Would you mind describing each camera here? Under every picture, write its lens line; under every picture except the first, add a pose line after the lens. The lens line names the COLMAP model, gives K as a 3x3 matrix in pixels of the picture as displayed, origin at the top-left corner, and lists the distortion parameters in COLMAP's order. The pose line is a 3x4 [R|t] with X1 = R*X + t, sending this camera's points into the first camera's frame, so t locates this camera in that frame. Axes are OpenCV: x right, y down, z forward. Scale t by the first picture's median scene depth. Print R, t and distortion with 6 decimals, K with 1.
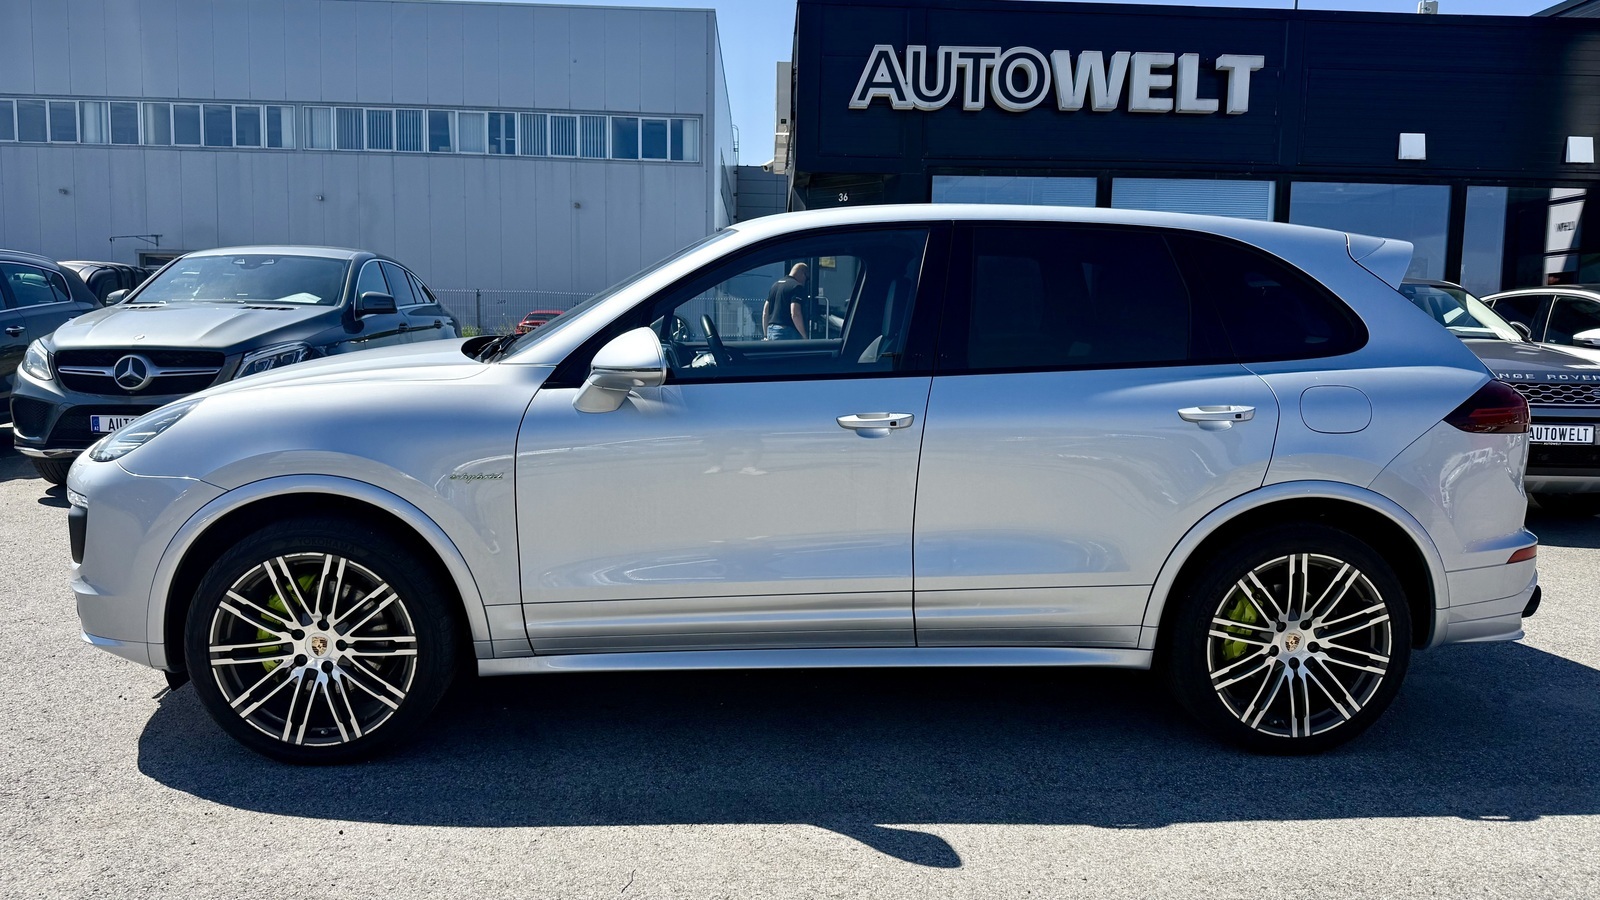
lens RADIAL K [[1124.0, 0, 800.0], [0, 1124.0, 450.0], [0, 0, 1]] dist [0.085837, -0.161060]
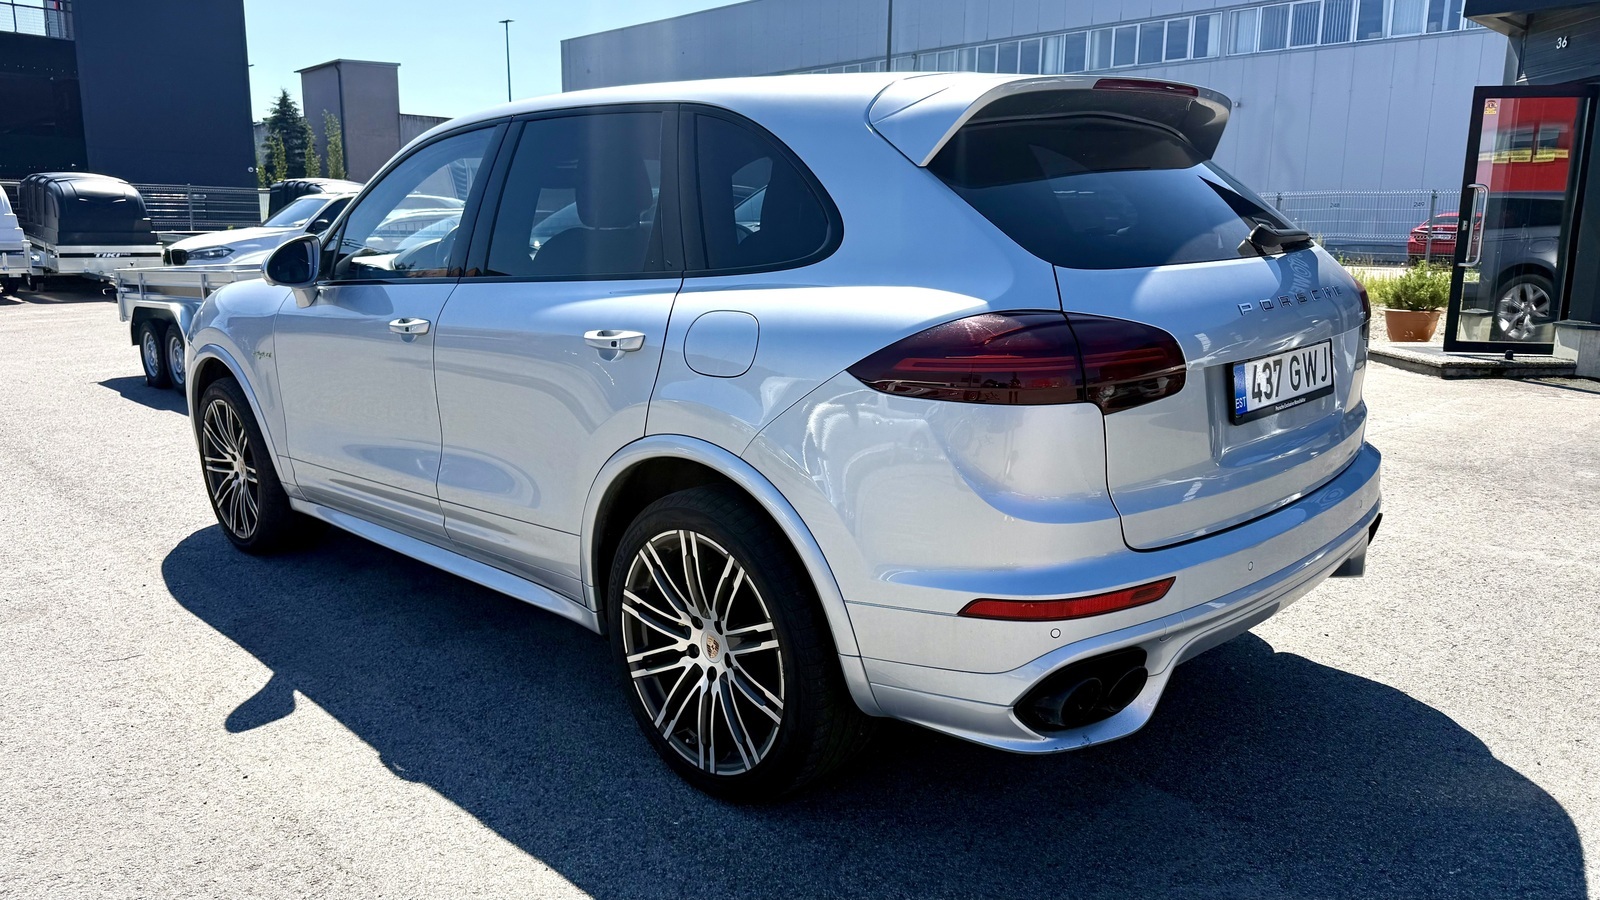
lens RADIAL K [[1124.0, 0, 800.0], [0, 1124.0, 450.0], [0, 0, 1]] dist [0.085837, -0.161060]
pose [[0.657578, 0.126160, -0.742748, 1.022890], [-0.067783, 0.991788, 0.108450, -0.047689], [0.750331, -0.020969, 0.660730, 0.552050]]
